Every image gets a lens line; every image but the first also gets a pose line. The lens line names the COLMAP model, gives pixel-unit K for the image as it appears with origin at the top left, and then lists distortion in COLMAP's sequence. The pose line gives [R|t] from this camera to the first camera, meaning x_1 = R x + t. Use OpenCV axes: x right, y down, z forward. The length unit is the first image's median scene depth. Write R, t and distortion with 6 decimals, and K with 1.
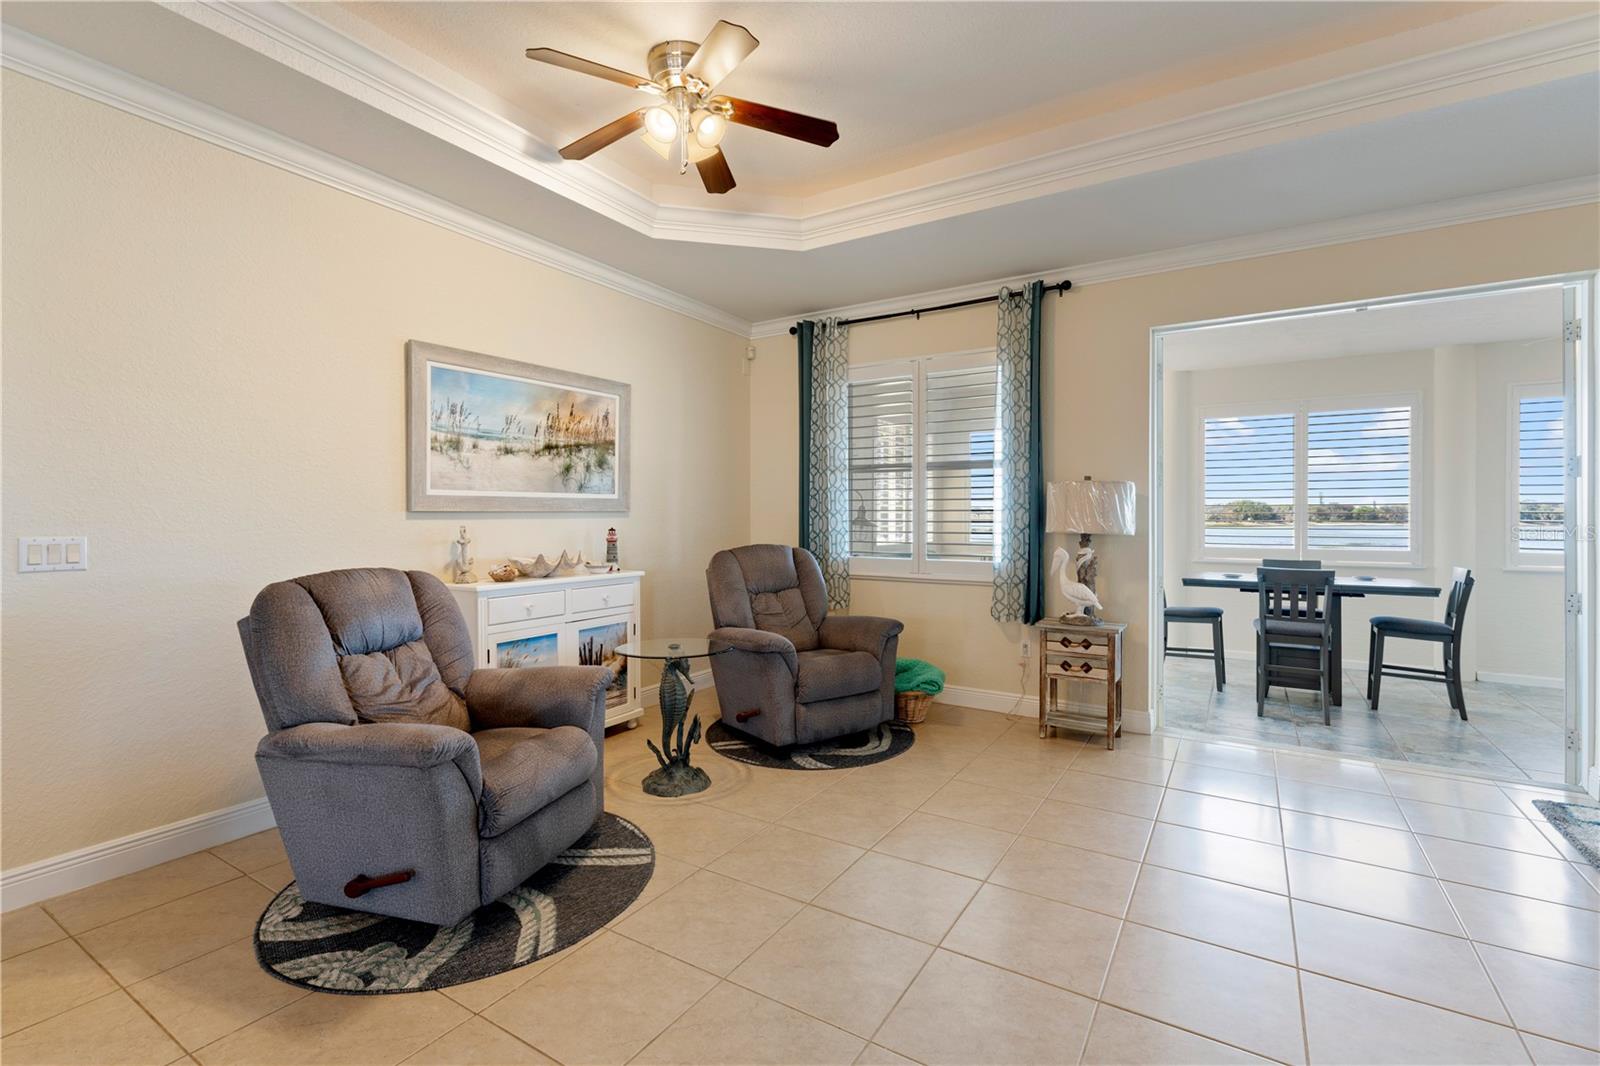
lens RADIAL K [[715.3, 0, 802.6], [0, 715.3, 520.1], [0, 0, 1]] dist [-0.000004, -0.000384]
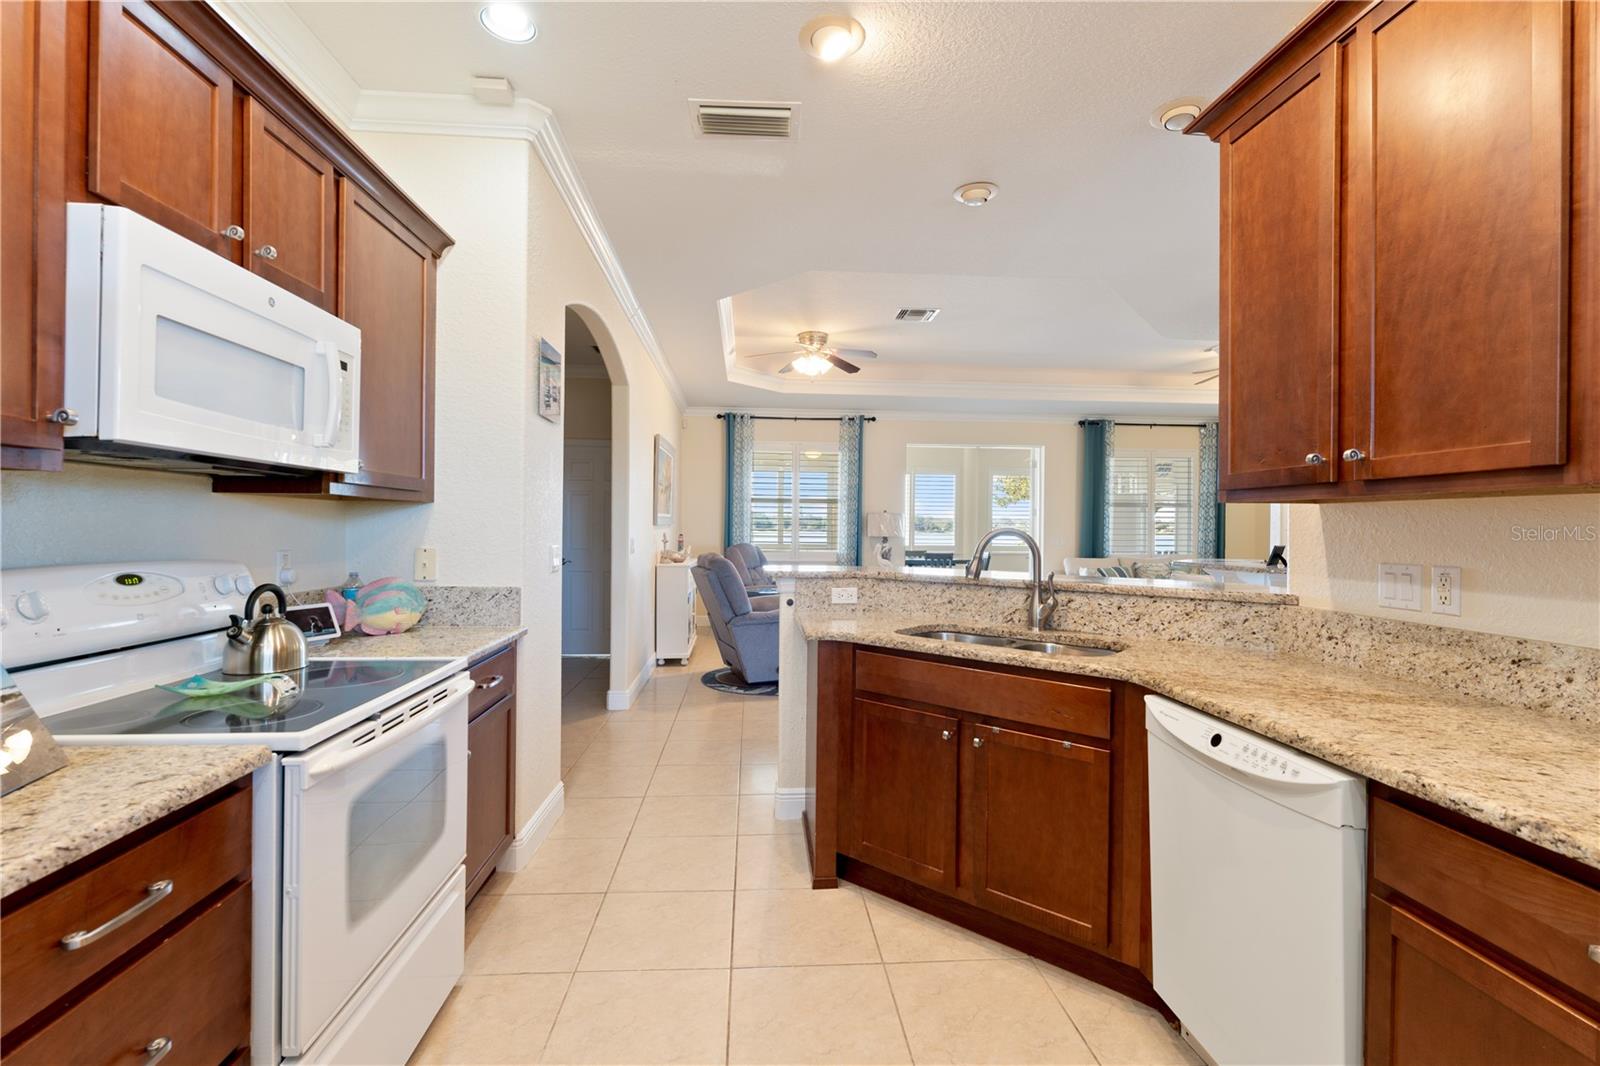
lens RADIAL K [[715.3, 0, 802.6], [0, 715.3, 520.1], [0, 0, 1]] dist [-0.000004, -0.000384]
pose [[0.806467, 0.011327, 0.591170, -1.096475], [-0.005640, 0.999918, -0.011464, -0.005323], [-0.591252, 0.005911, 0.806465, -0.599606]]
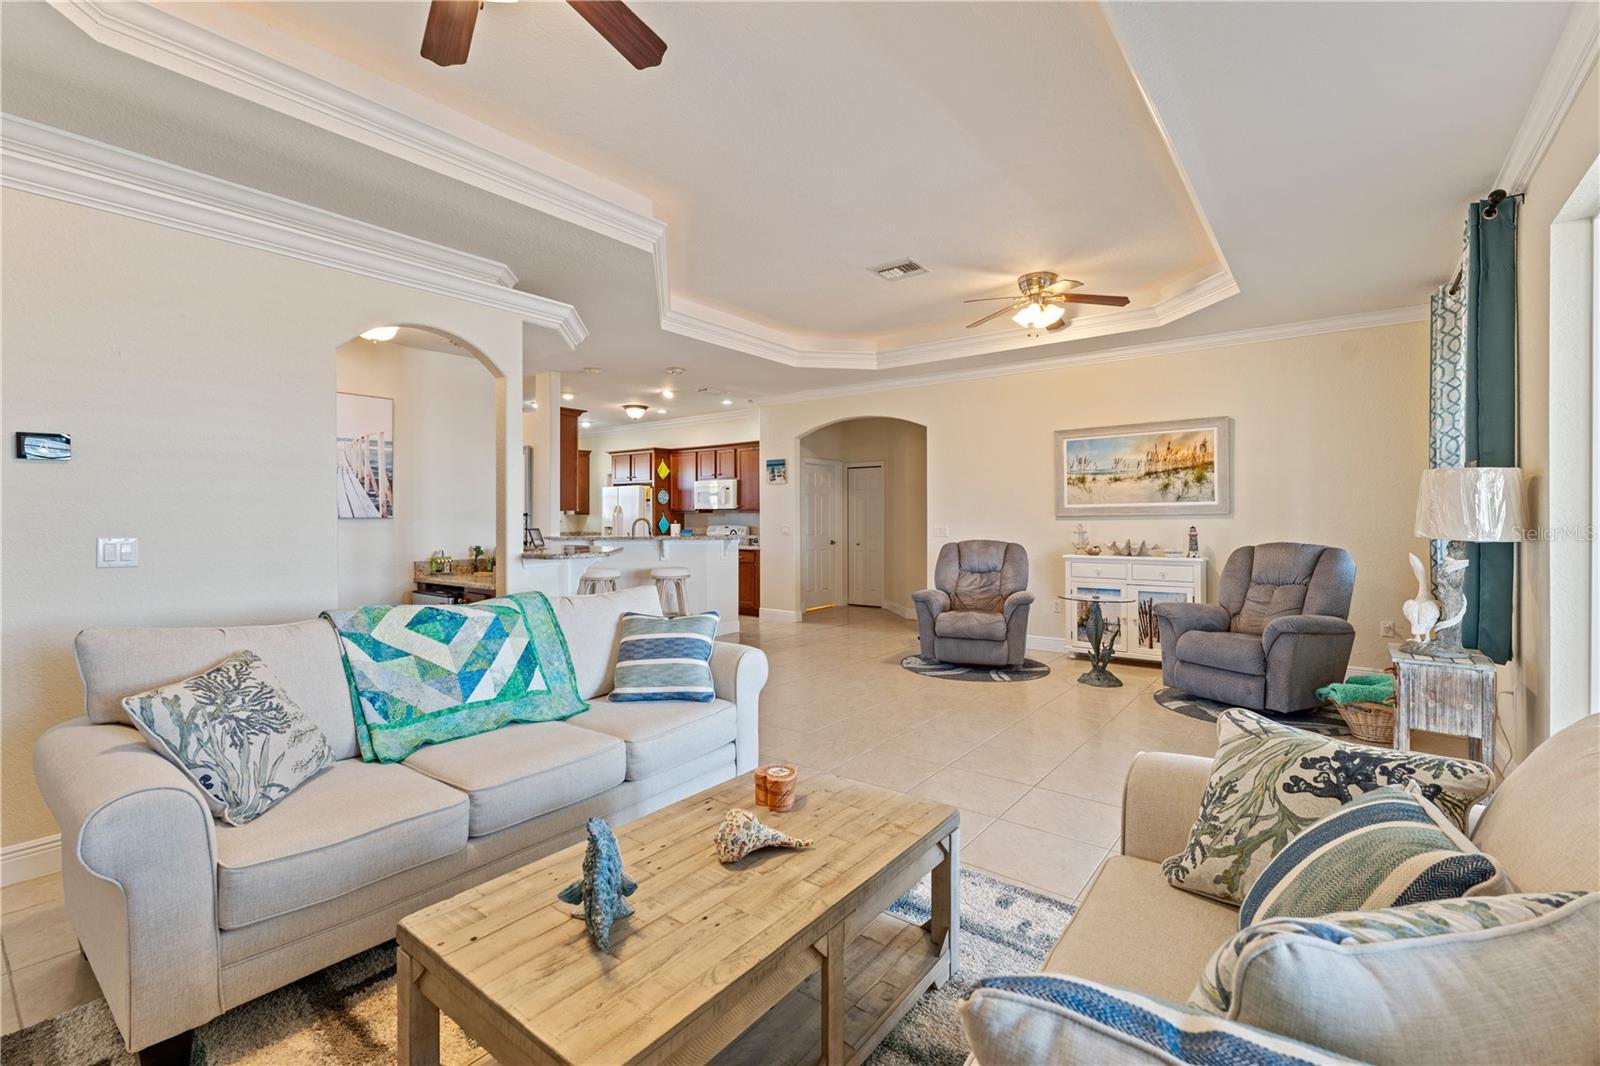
lens RADIAL K [[702.0, 0, 794.5], [0, 702.0, 521.3], [0, 0, 1]] dist [0.000253, 0.000024]
pose [[-0.104814, 0.001046, -0.994491, 1.215792], [-0.000589, 0.999999, 0.001114, 0.000161], [0.994492, 0.000703, -0.104814, 0.387959]]
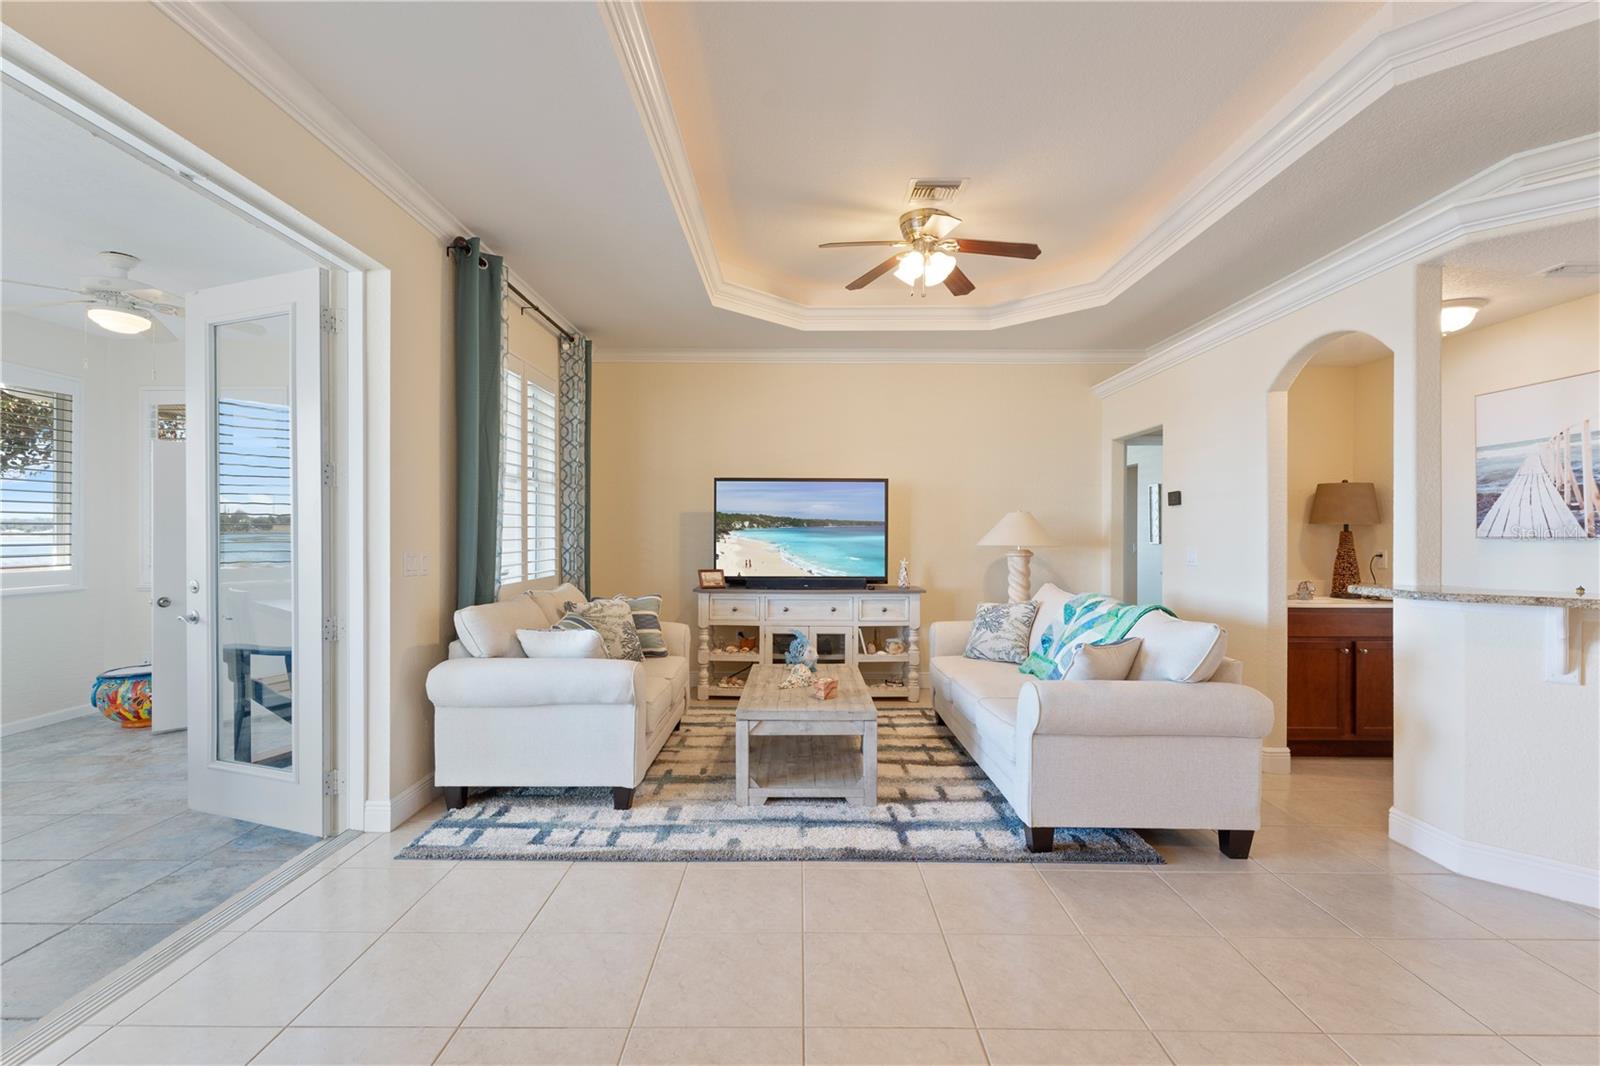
lens RADIAL K [[723.5, 0, 798.9], [0, 723.5, 540.1], [0, 0, 1]] dist [0.001174, 0.000087]
pose [[-0.523809, -0.011515, 0.851758, 0.008627], [-0.001764, 0.999921, 0.012433, -0.009012], [-0.851834, 0.005010, -0.523788, 0.814568]]
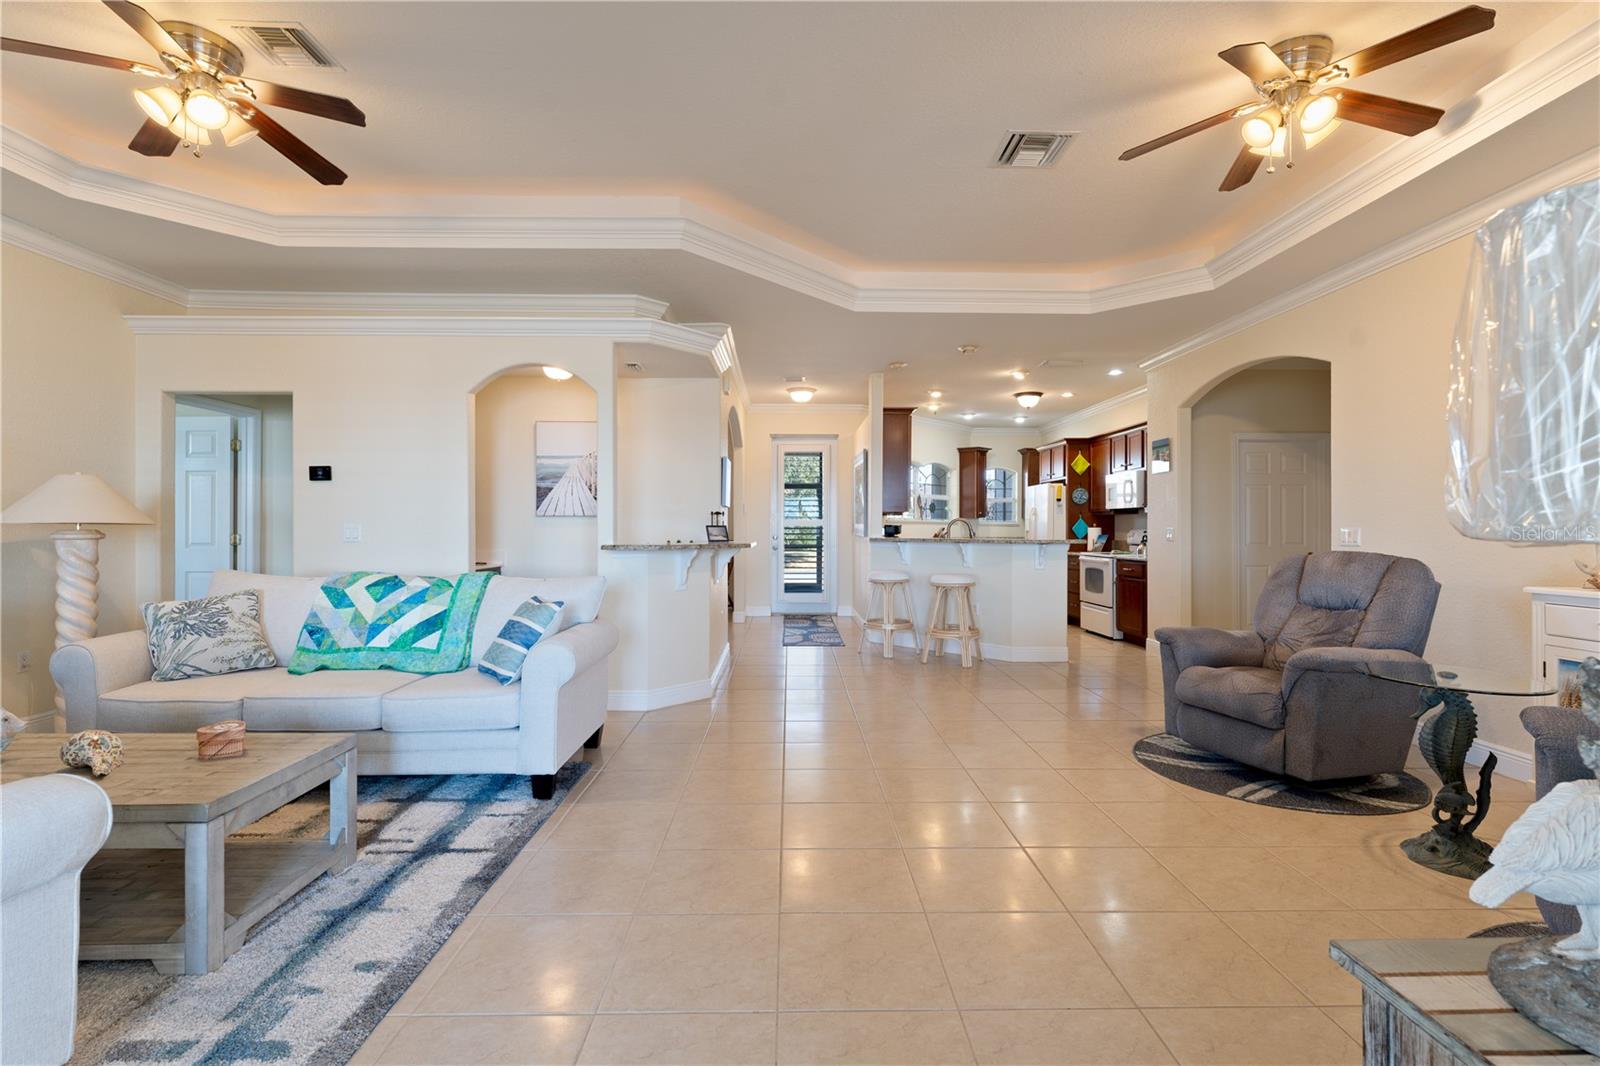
lens RADIAL K [[727.3, 0, 802.2], [0, 727.3, 525.0], [0, 0, 1]] dist [0.001839, 0.000183]
pose [[-0.839007, -0.006415, -0.544084, 0.672634], [-0.005023, 0.999979, -0.004045, 0.017833], [0.544098, -0.000661, -0.839021, 1.036516]]
